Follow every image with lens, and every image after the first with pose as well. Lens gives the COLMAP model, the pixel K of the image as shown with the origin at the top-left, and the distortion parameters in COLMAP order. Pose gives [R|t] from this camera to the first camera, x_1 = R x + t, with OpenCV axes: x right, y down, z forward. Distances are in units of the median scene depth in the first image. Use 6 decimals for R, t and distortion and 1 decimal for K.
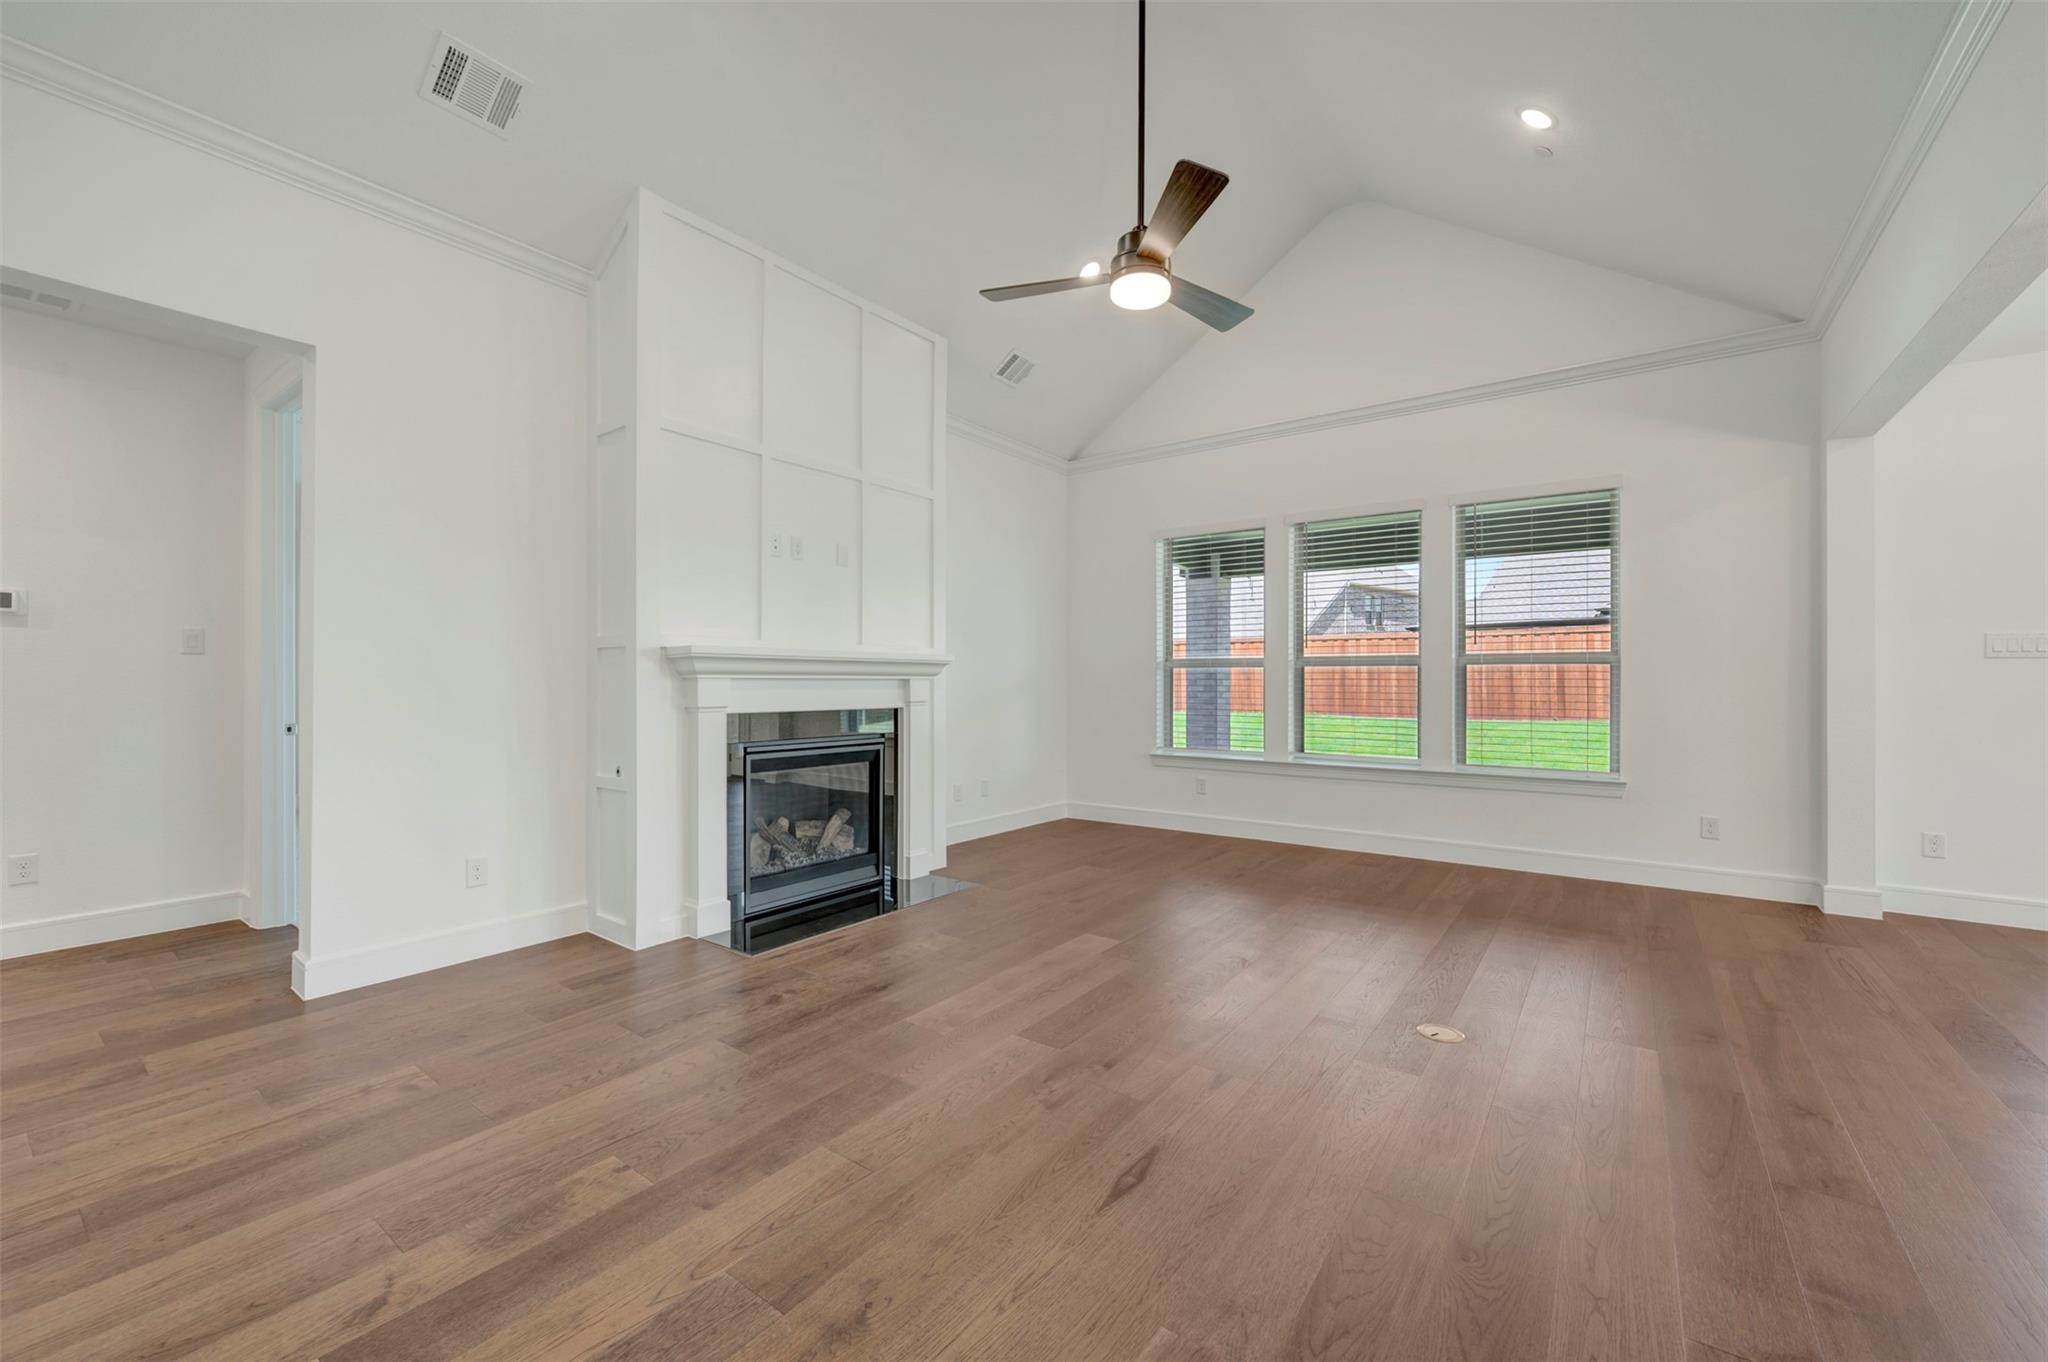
lens RADIAL K [[808.7, 0, 1019.9], [0, 808.7, 684.4], [0, 0, 1]] dist [0.000151, -0.000010]
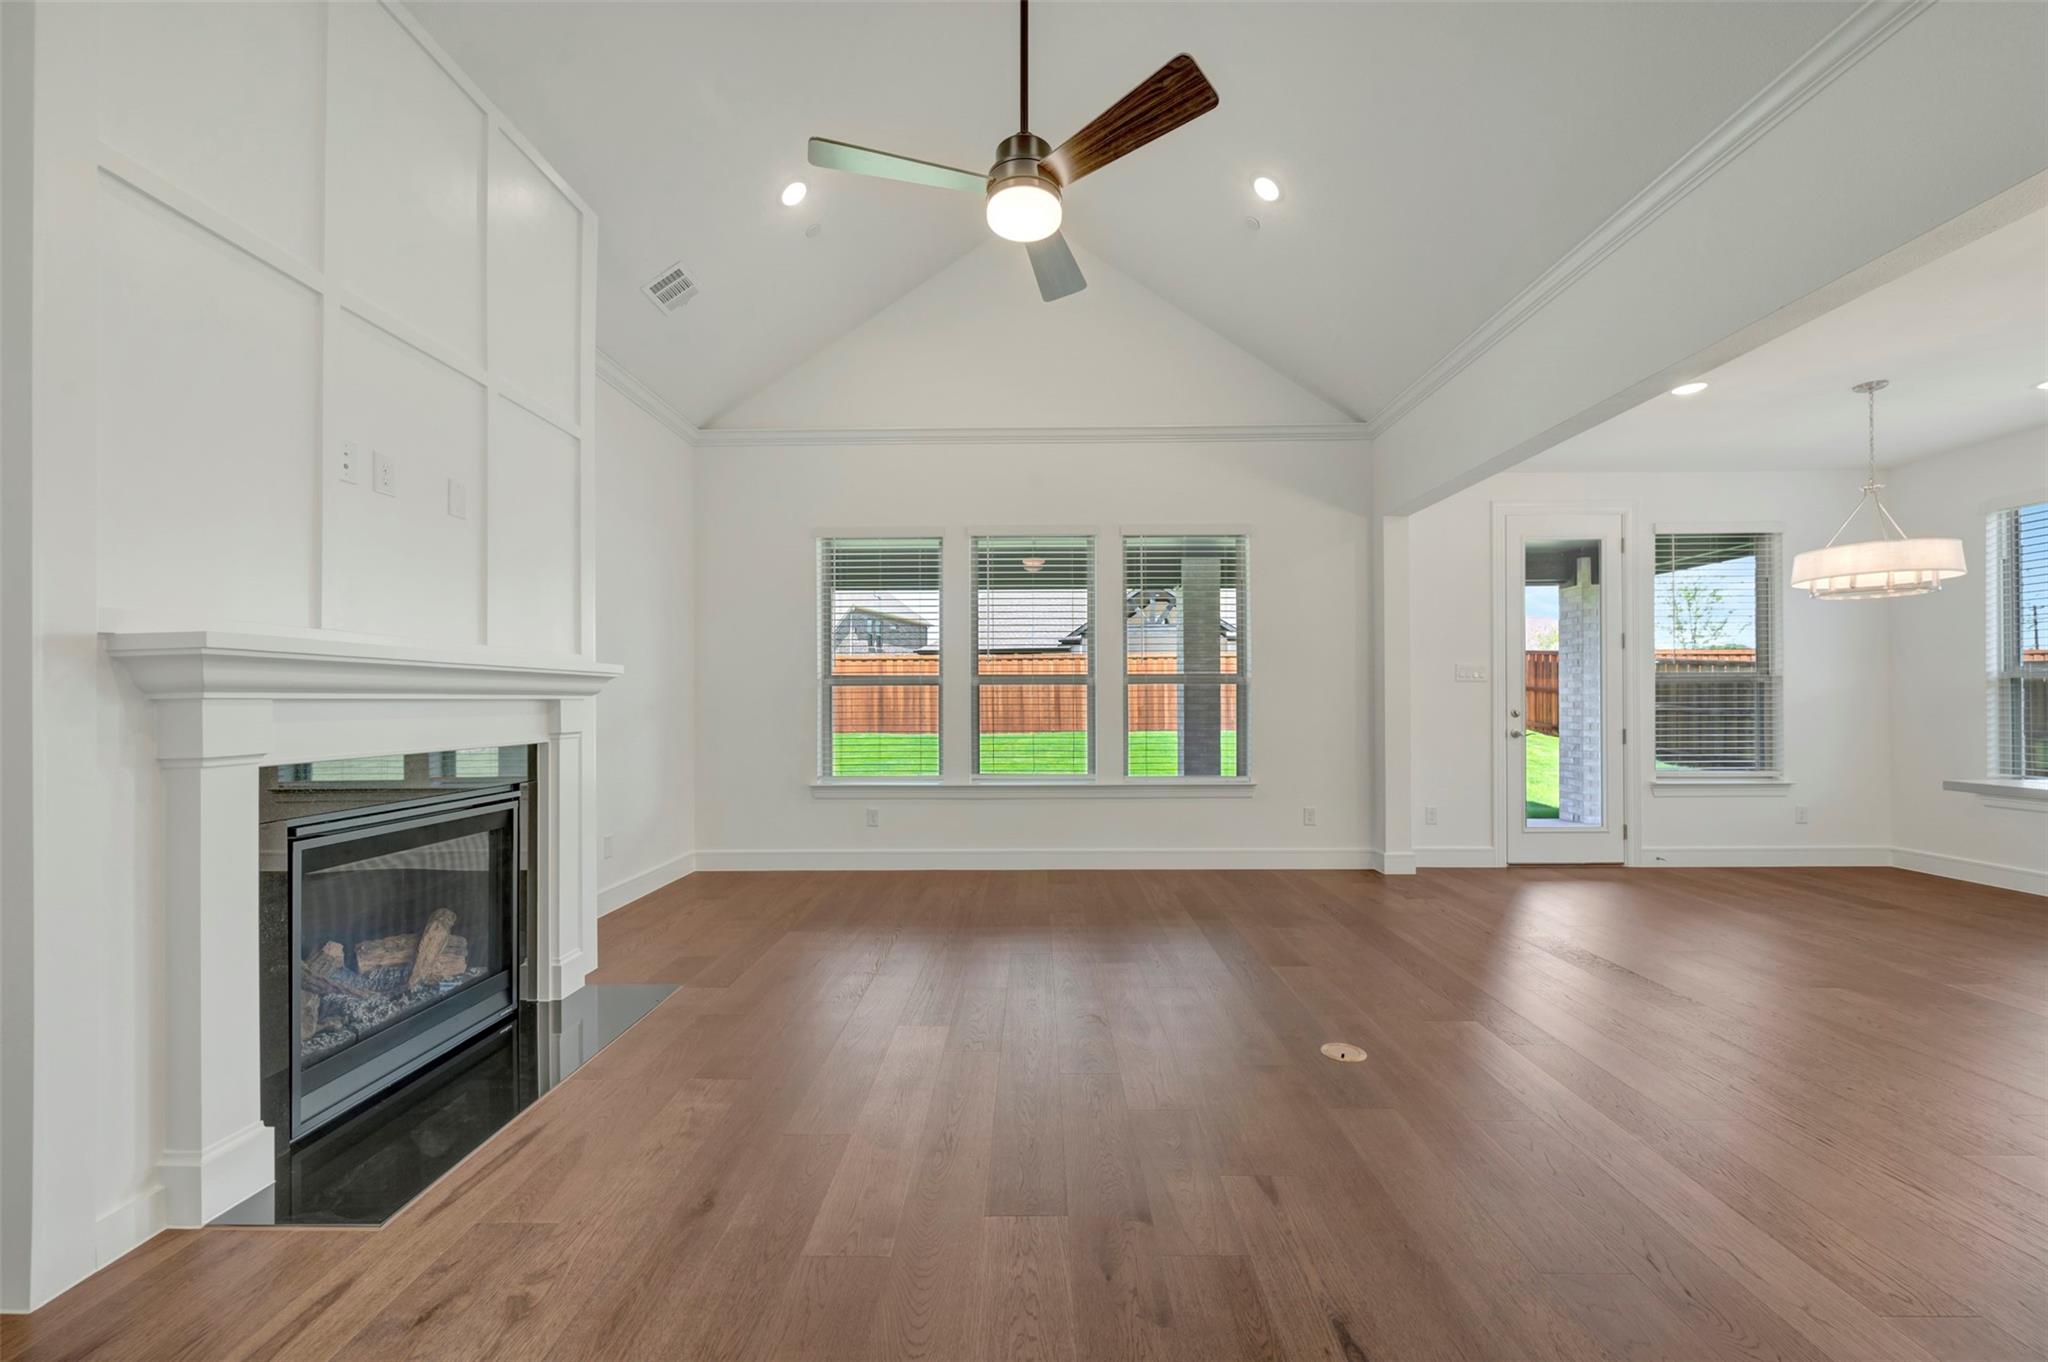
lens RADIAL K [[808.7, 0, 1020.6], [0, 808.7, 696.1], [0, 0, 1]] dist [0.000151, -0.000010]
pose [[0.813435, -0.001778, 0.581653, -0.226827], [0.007456, 0.999945, -0.007370, -0.001504], [-0.581608, 0.010332, 0.813404, 0.248946]]
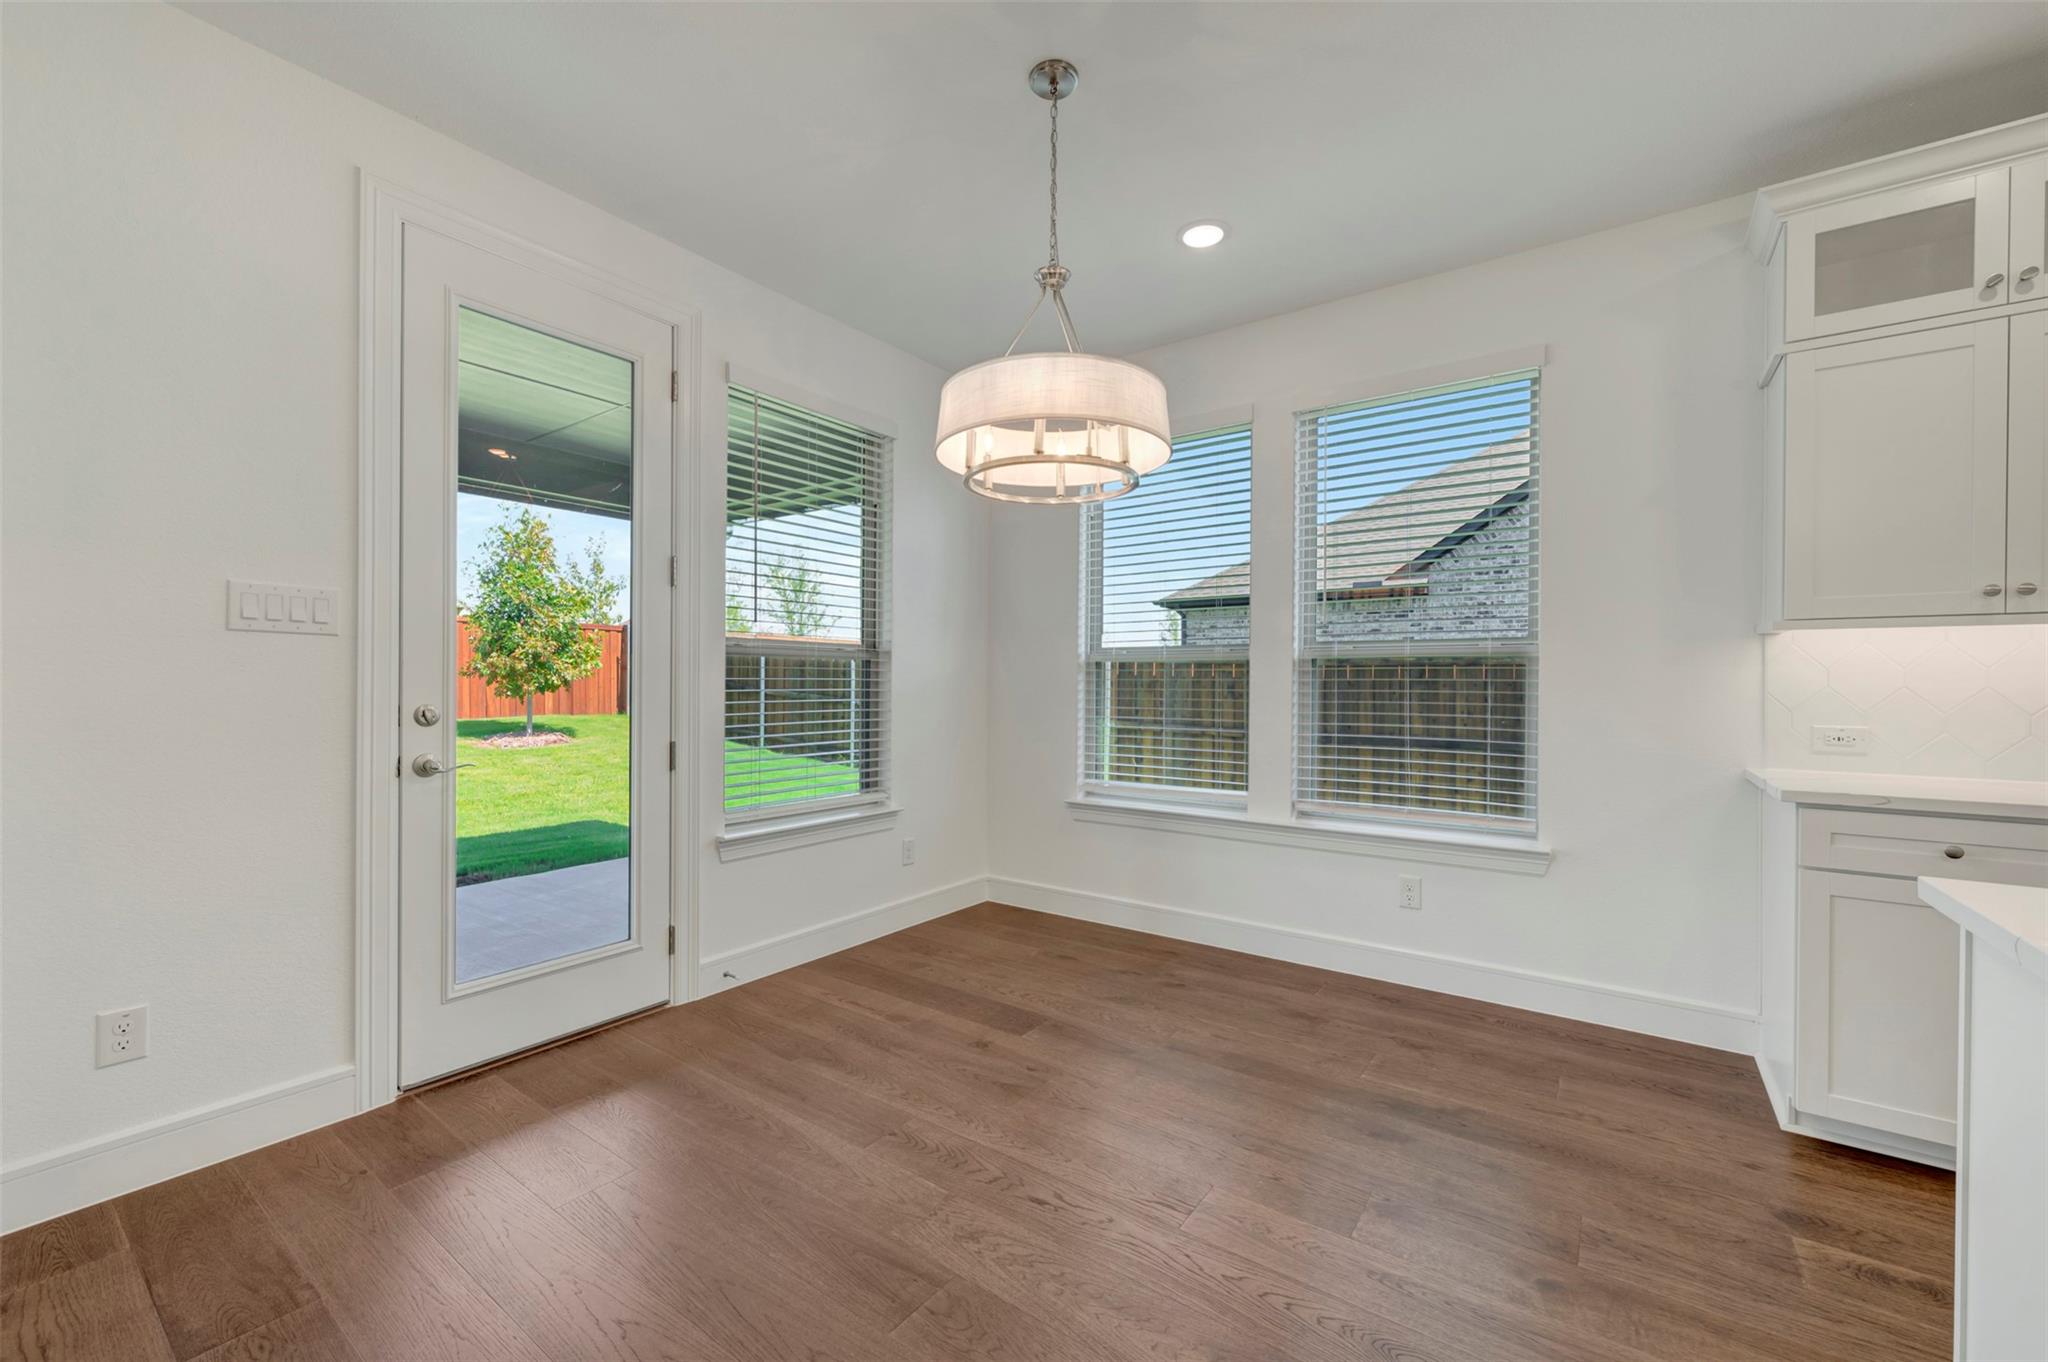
lens RADIAL K [[808.7, 0, 1031.8], [0, 808.7, 690.3], [0, 0, 1]] dist [0.000151, -0.000010]
pose [[-0.020236, -0.008793, 0.999757, 0.598368], [-0.002971, 0.999957, 0.008734, -0.000407], [-0.999791, -0.002794, -0.020261, 0.447527]]
